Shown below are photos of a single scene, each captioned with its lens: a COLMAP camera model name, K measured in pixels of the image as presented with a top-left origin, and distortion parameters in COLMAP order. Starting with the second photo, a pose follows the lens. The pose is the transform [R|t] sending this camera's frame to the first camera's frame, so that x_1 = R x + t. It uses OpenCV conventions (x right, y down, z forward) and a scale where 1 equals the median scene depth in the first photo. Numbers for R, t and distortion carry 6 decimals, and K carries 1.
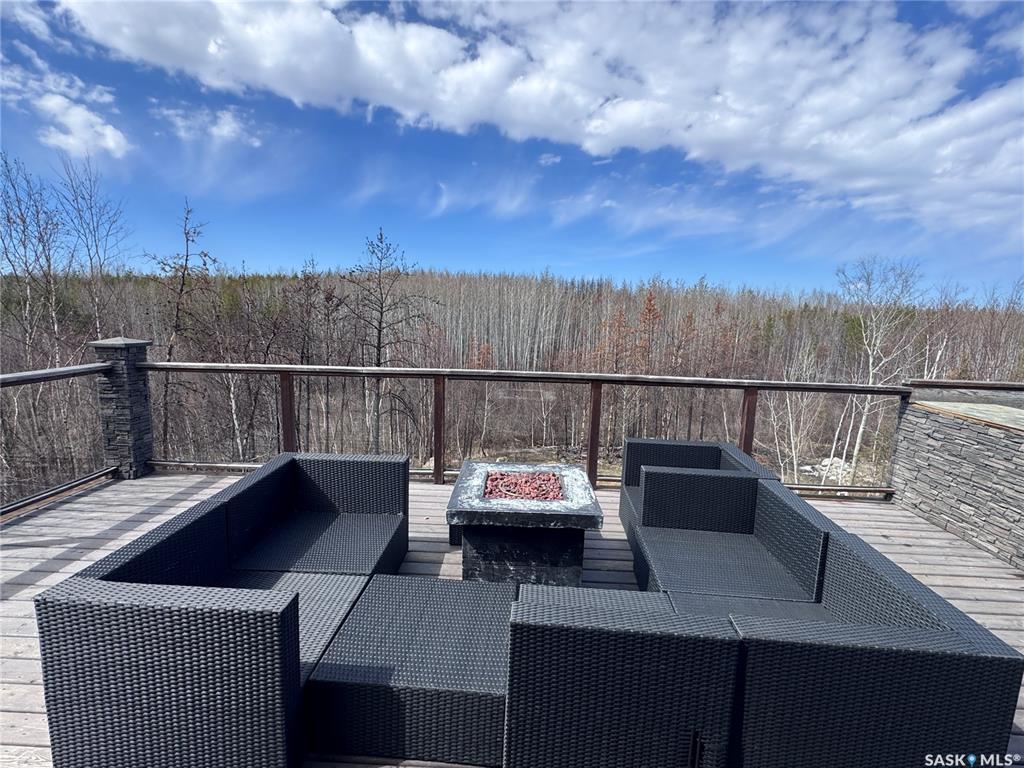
lens RADIAL K [[486.4, 0, 518.3], [0, 486.4, 387.5], [0, 0, 1]] dist [0.001522, -0.001007]
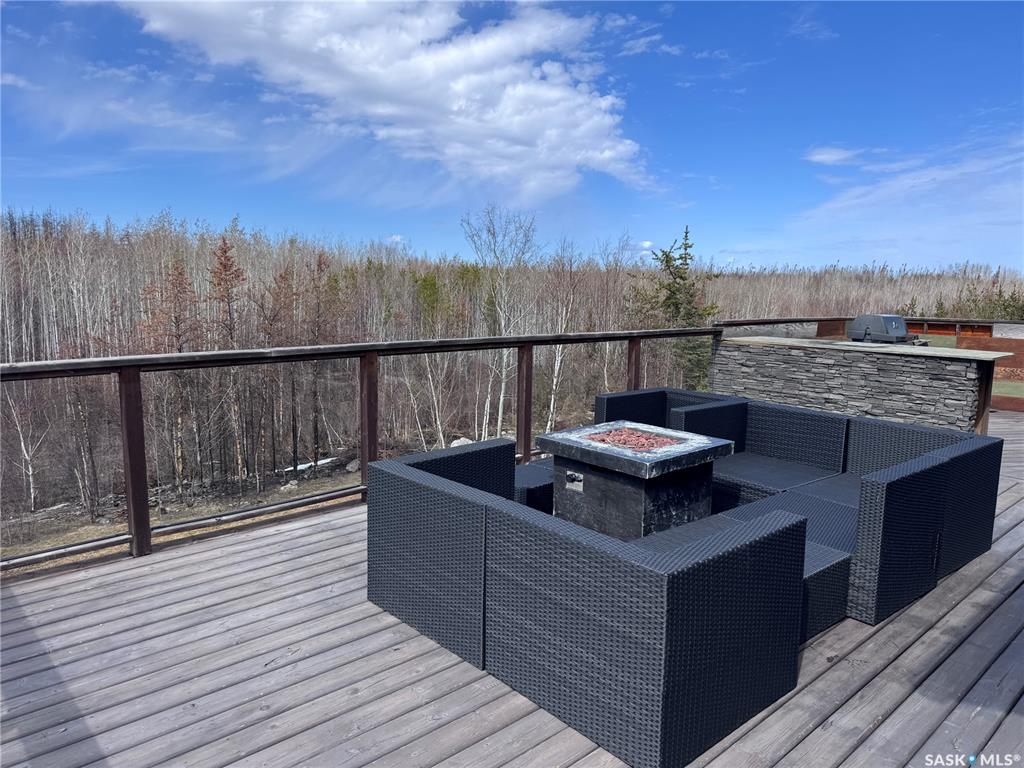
lens RADIAL K [[713.4, 0, 512.0], [0, 713.4, 384.0], [0, 0, 1]] dist [0.061669, -0.077567]
pose [[0.726306, -0.114518, 0.677765, -0.060232], [0.112508, 0.992532, 0.047136, -0.000155], [-0.678101, 0.042019, 0.733767, 0.006065]]
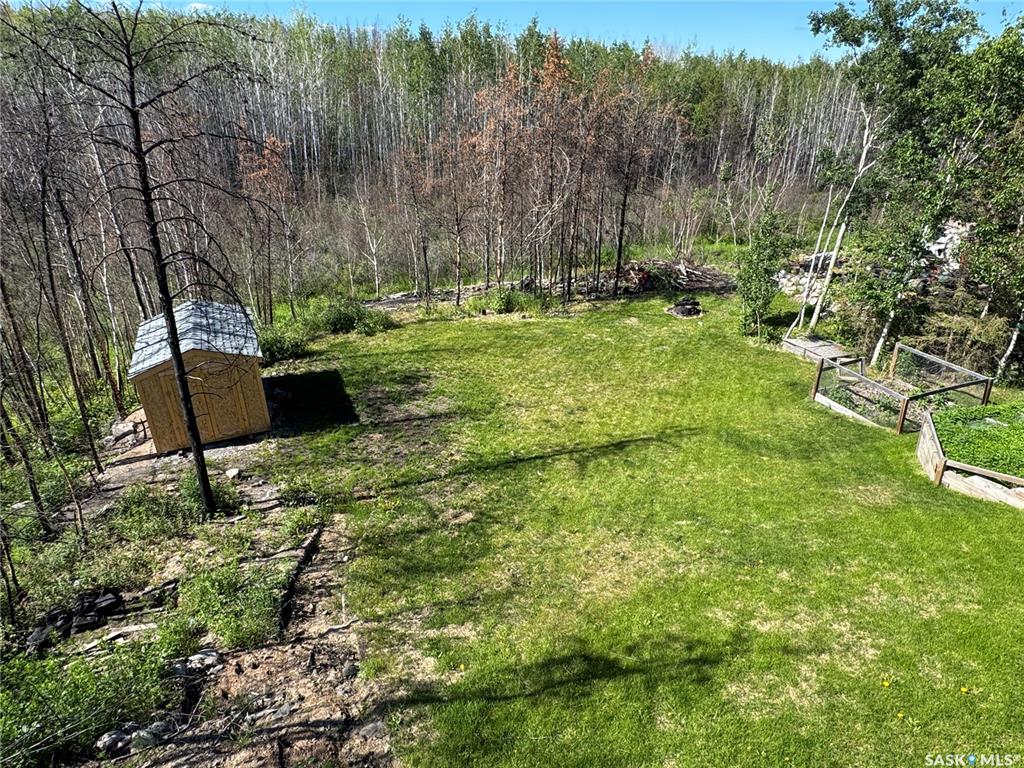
lens RADIAL K [[631.7, 0, 514.9], [0, 631.7, 379.6], [0, 0, 1]] dist [0.000957, -0.000333]
pose [[0.921166, -0.184622, 0.342591, -0.056170], [0.079012, 0.950699, 0.299880, -0.008709], [-0.381066, -0.249171, 0.890339, 0.088597]]
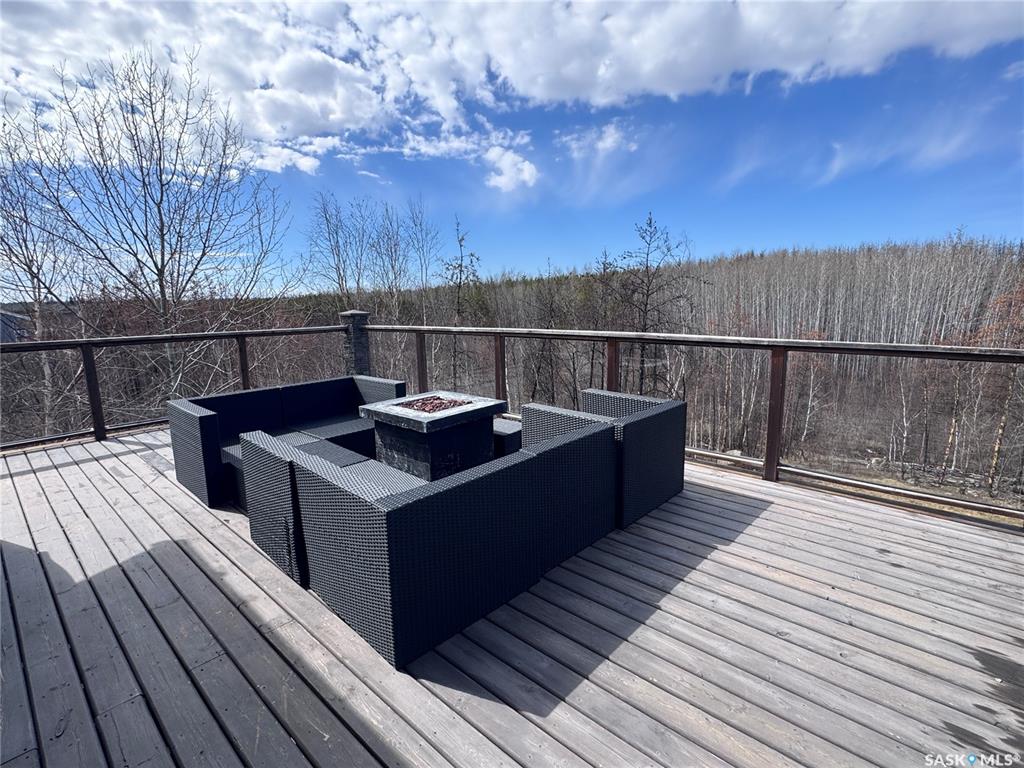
lens RADIAL K [[495.7, 0, 537.0], [0, 495.7, 405.9], [0, 0, 1]] dist [0.001353, -0.000390]
pose [[0.767451, 0.090034, -0.634754, 0.061310], [-0.058395, 0.995791, 0.070641, 0.005314], [0.638443, -0.017147, 0.769478, 0.008344]]
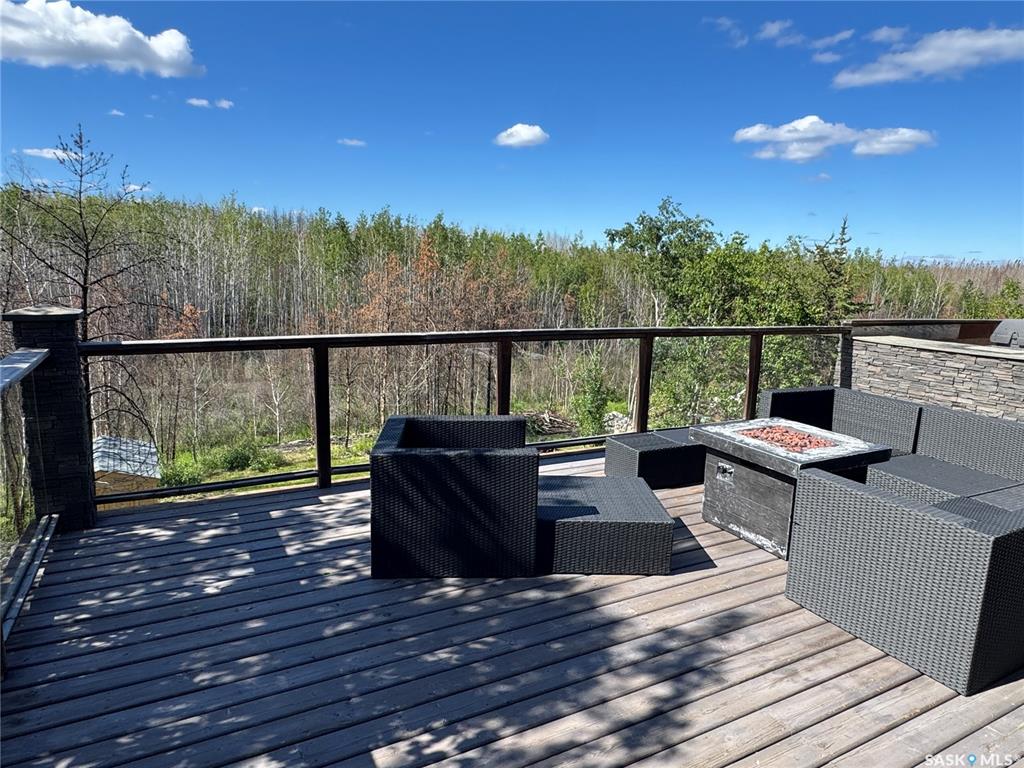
lens RADIAL K [[639.9, 0, 512.0], [0, 639.9, 384.0], [0, 0, 1]] dist [0.000785, 0.000105]
pose [[0.872559, -0.090120, 0.480123, -0.057338], [0.069026, 0.995720, 0.061455, -0.001005], [-0.483607, -0.020482, 0.875046, 0.000197]]
